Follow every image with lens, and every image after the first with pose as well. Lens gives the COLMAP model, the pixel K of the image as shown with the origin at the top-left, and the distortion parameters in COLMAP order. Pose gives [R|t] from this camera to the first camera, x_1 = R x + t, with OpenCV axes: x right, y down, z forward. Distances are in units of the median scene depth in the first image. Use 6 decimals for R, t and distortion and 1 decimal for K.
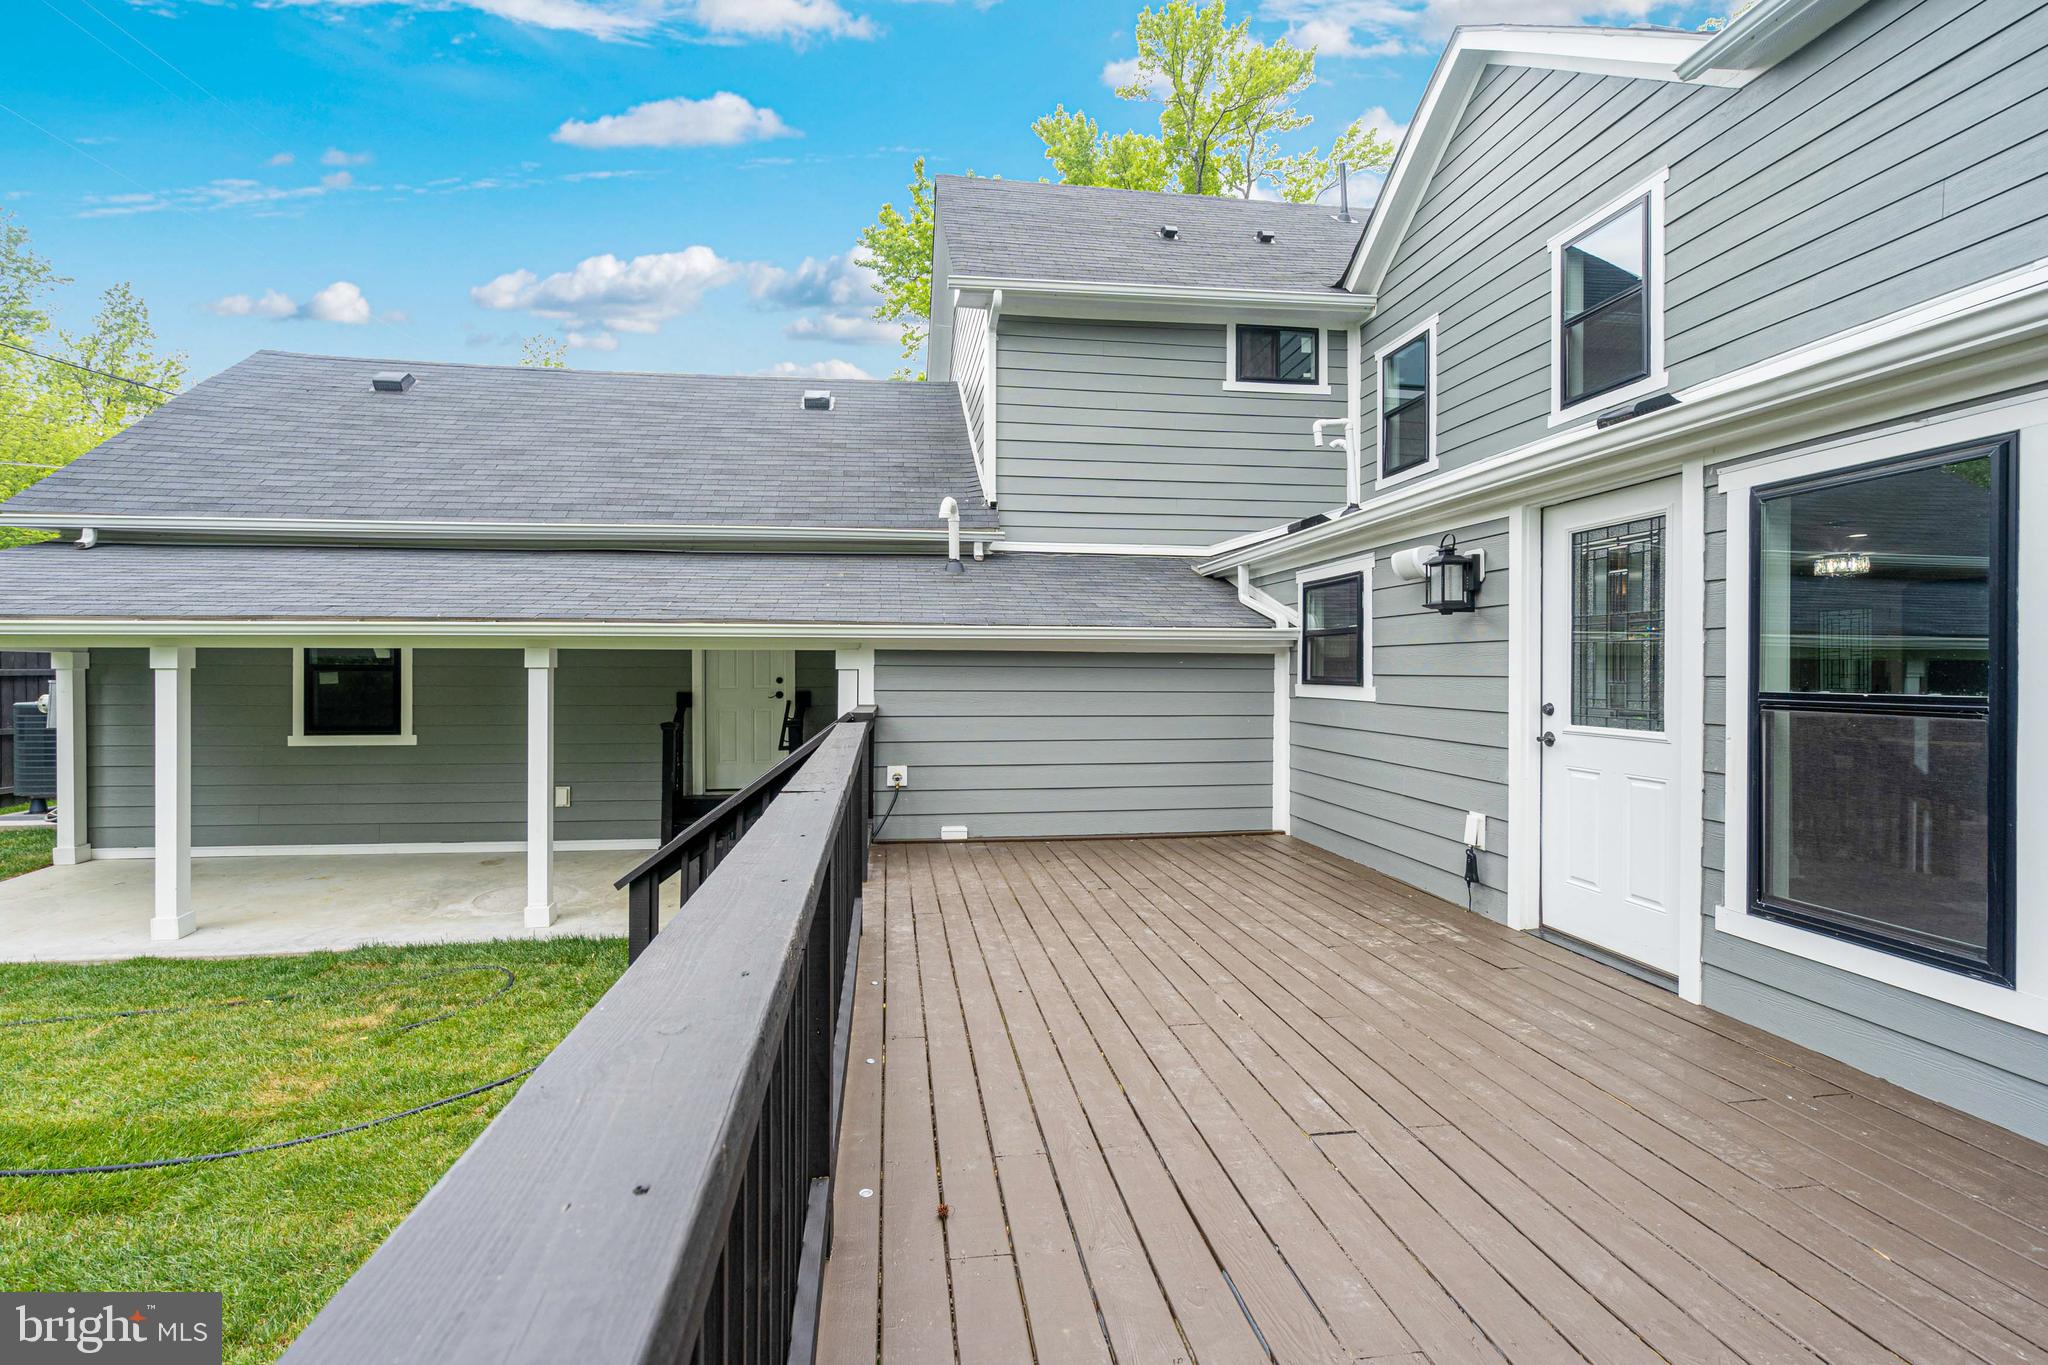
lens RADIAL K [[912.5, 0, 1024.0], [0, 912.5, 682.5], [0, 0, 1]] dist [0.000743, 0.000436]
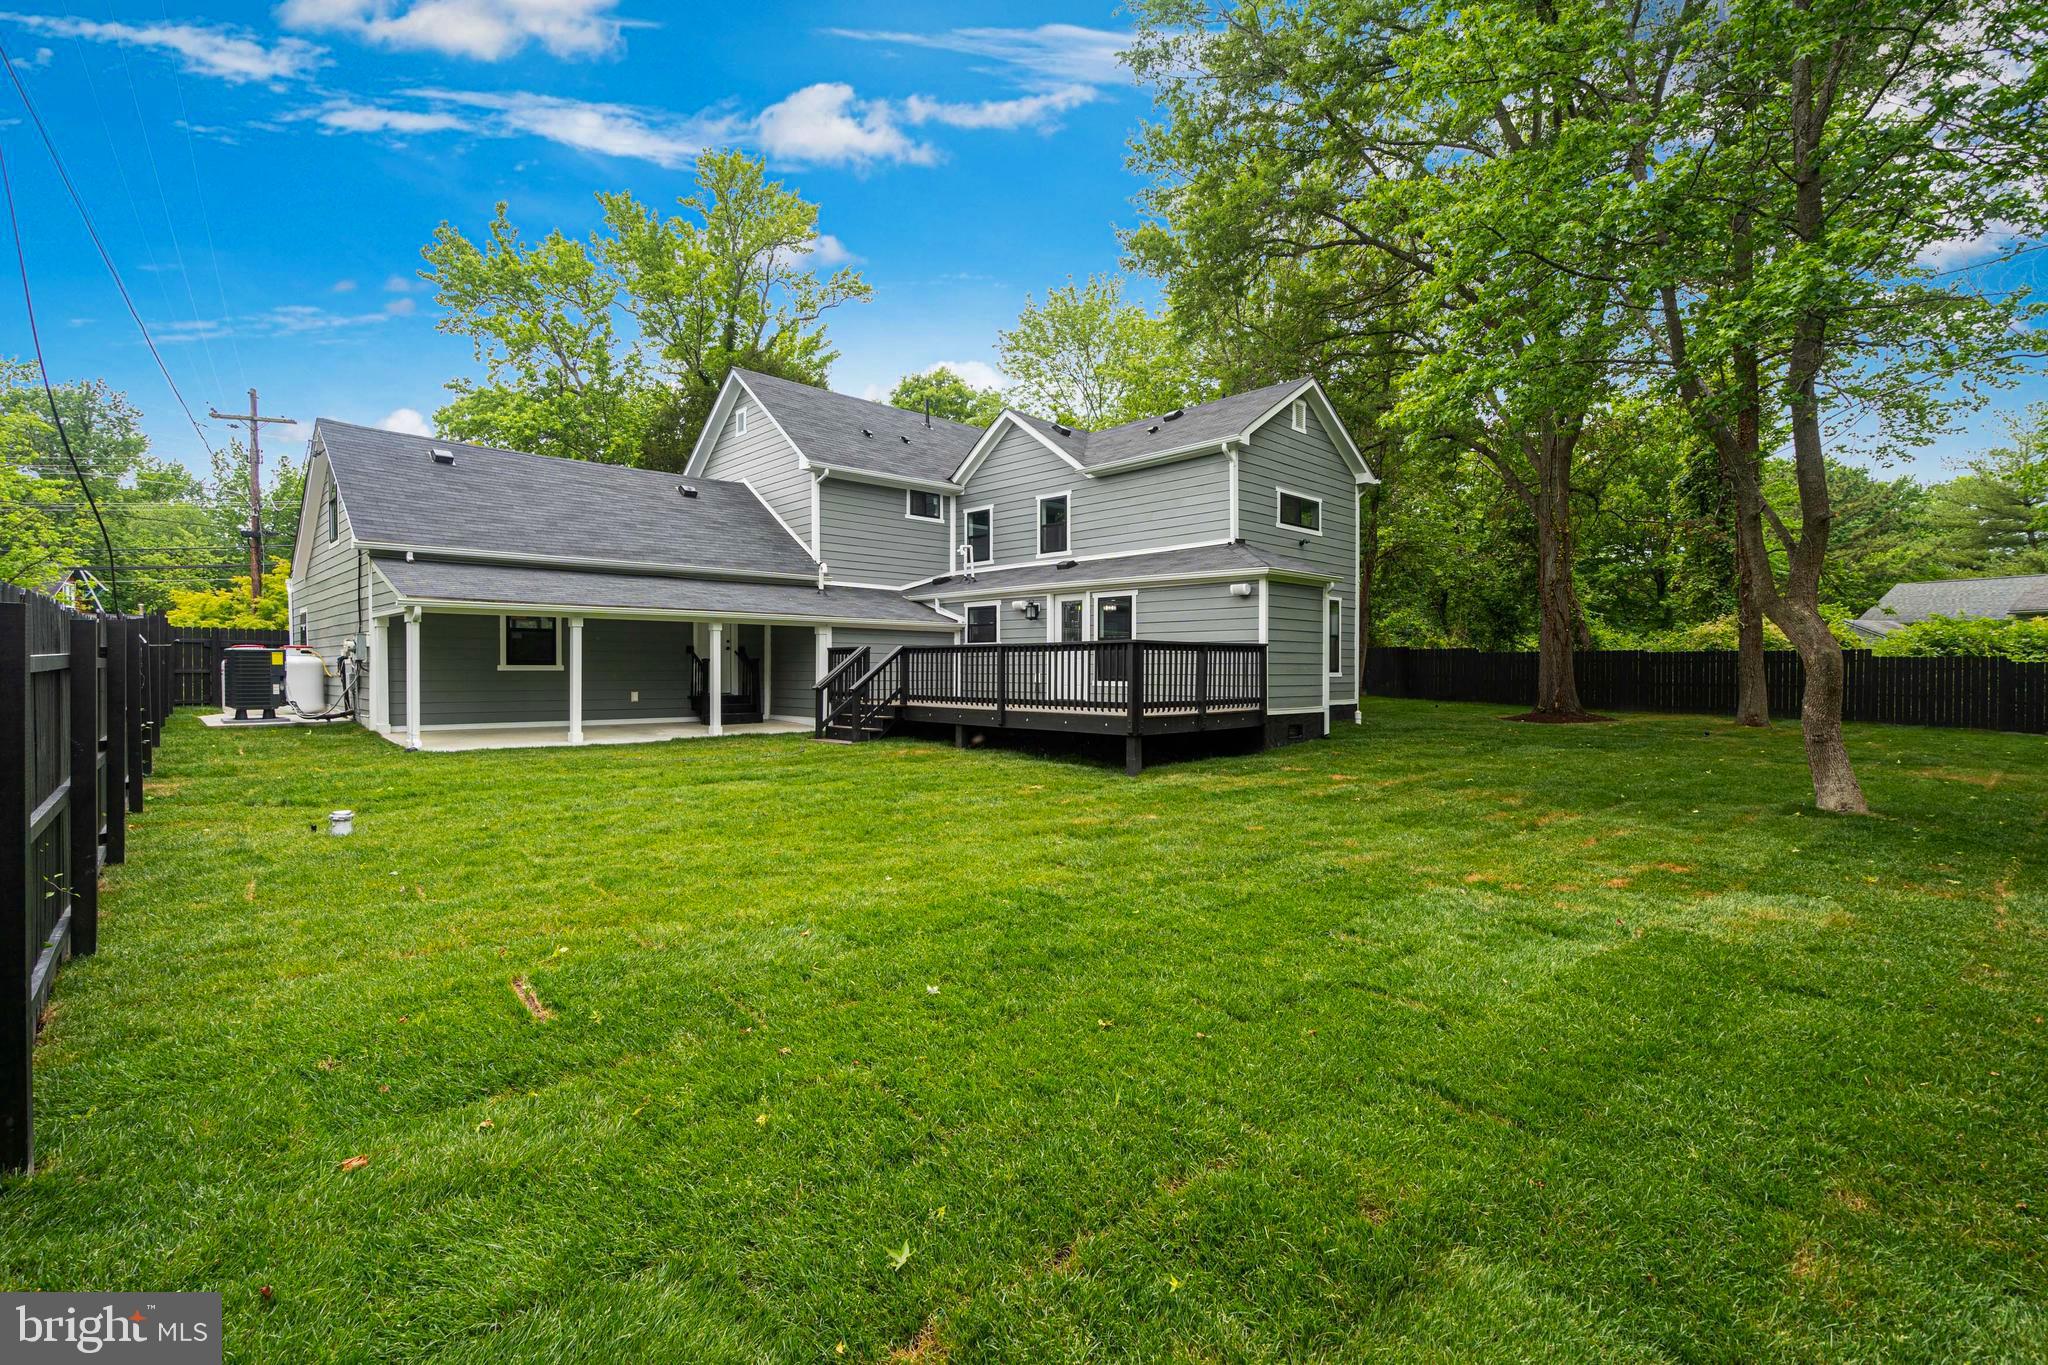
lens RADIAL K [[912.5, 0, 1024.0], [0, 912.5, 682.5], [0, 0, 1]] dist [0.000743, 0.000436]
pose [[0.802452, -0.010013, 0.596632, -1.125348], [0.010467, 0.999942, 0.002704, 0.106008], [-0.596624, 0.004075, 0.802510, -1.239018]]
